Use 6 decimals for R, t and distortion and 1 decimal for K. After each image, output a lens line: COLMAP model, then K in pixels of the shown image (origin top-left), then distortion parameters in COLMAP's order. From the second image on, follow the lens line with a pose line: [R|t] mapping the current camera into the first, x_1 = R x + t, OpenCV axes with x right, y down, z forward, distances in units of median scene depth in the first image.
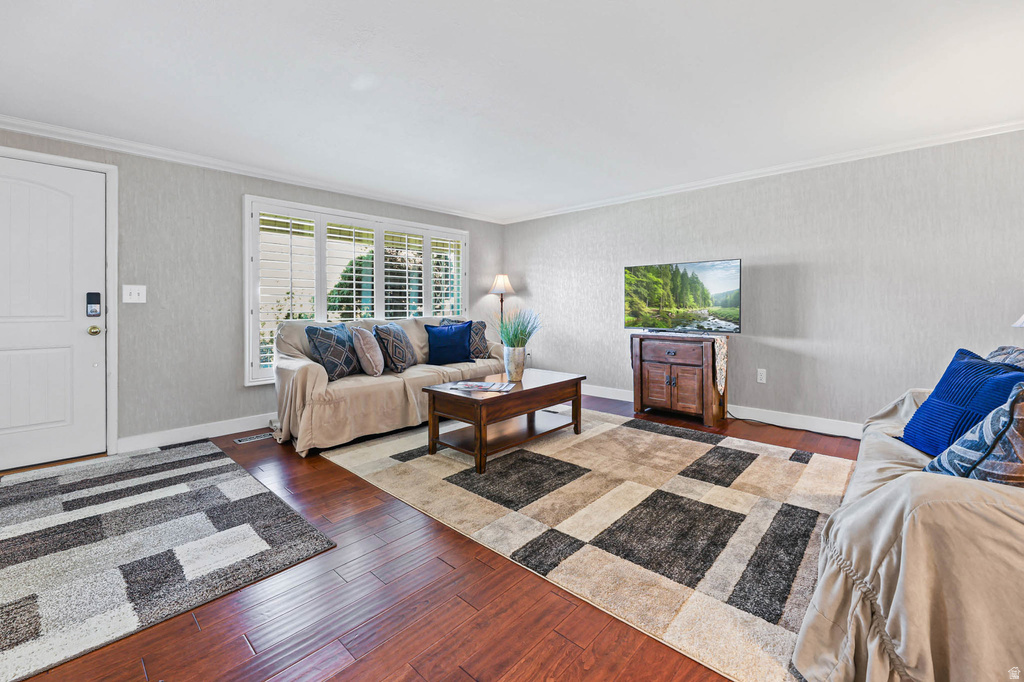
lens RADIAL K [[420.0, 0, 508.8], [0, 420.0, 318.7], [0, 0, 1]] dist [-0.000833, -0.000152]
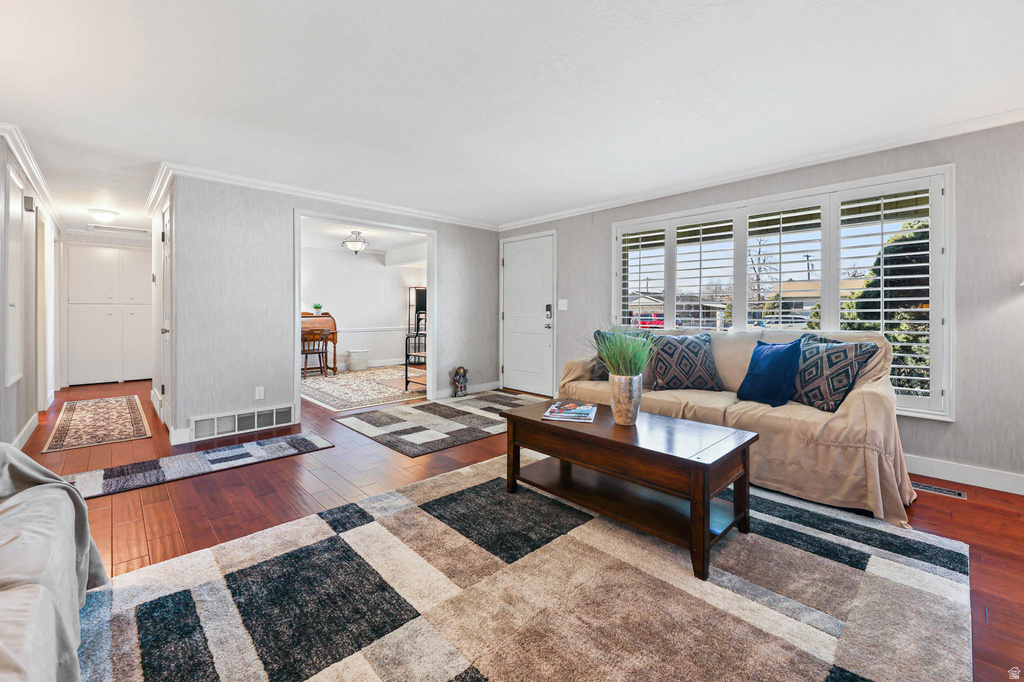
lens RADIAL K [[420.0, 0, 508.8], [0, 420.0, 318.7], [0, 0, 1]] dist [-0.000833, -0.000152]
pose [[-0.056930, 0.018709, -0.998203, 0.764567], [-0.032058, 0.999275, 0.020558, -0.033545], [0.997863, 0.033171, -0.056289, 0.922869]]
